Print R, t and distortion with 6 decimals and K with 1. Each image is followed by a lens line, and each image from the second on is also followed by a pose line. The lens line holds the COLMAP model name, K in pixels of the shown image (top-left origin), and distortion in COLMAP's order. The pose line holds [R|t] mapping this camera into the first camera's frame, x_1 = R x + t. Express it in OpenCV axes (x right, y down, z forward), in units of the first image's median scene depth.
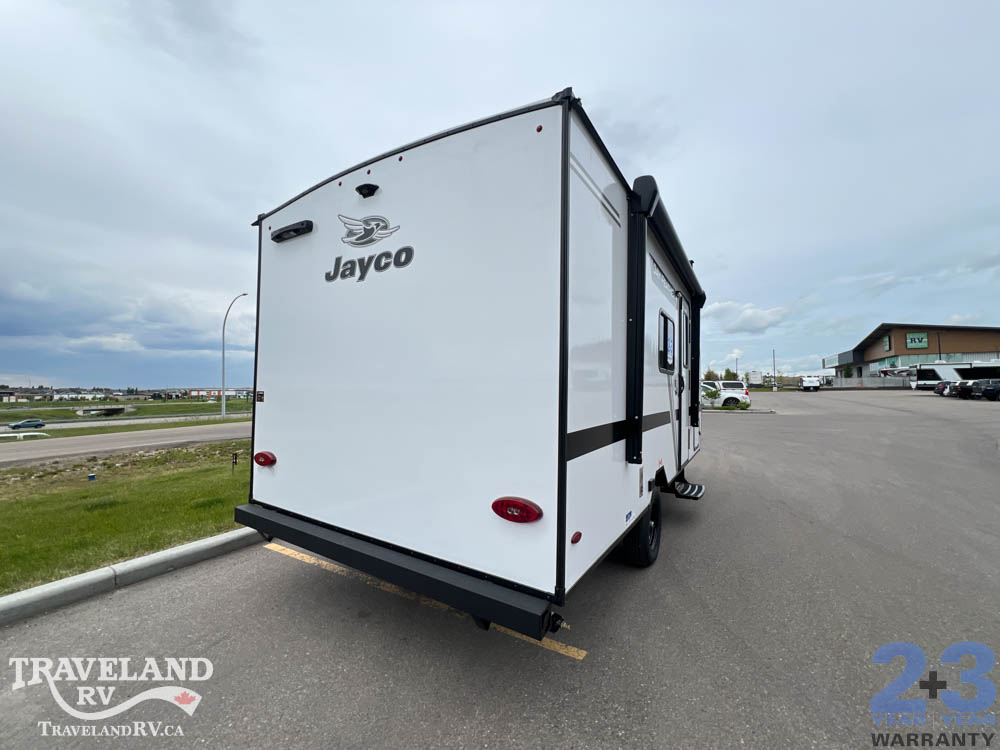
lens RADIAL K [[398.7, 0, 498.6], [0, 398.7, 373.8], [0, 0, 1]] dist [-0.001132, 0.000611]
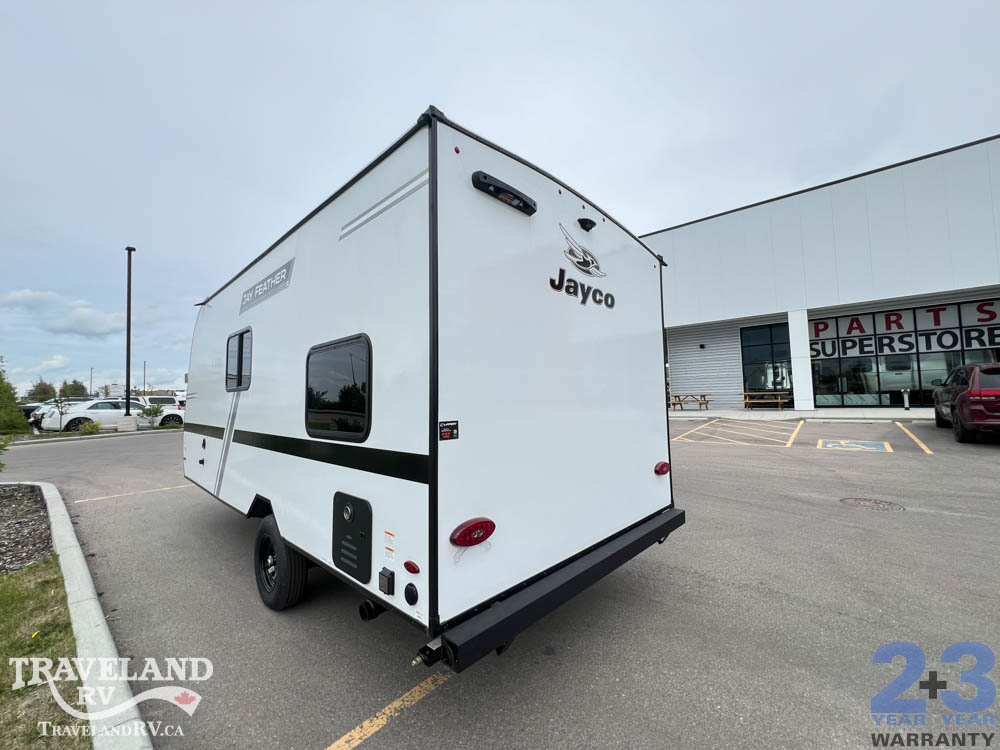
lens RADIAL K [[398.0, 0, 498.2], [0, 398.0, 373.3], [0, 0, 1]] dist [-0.000978, 0.000132]
pose [[0.196390, 0.051356, 0.979180, -1.397395], [-0.014977, 0.998668, -0.049374, 0.003103], [-0.980412, -0.004969, 0.196897, 1.002215]]
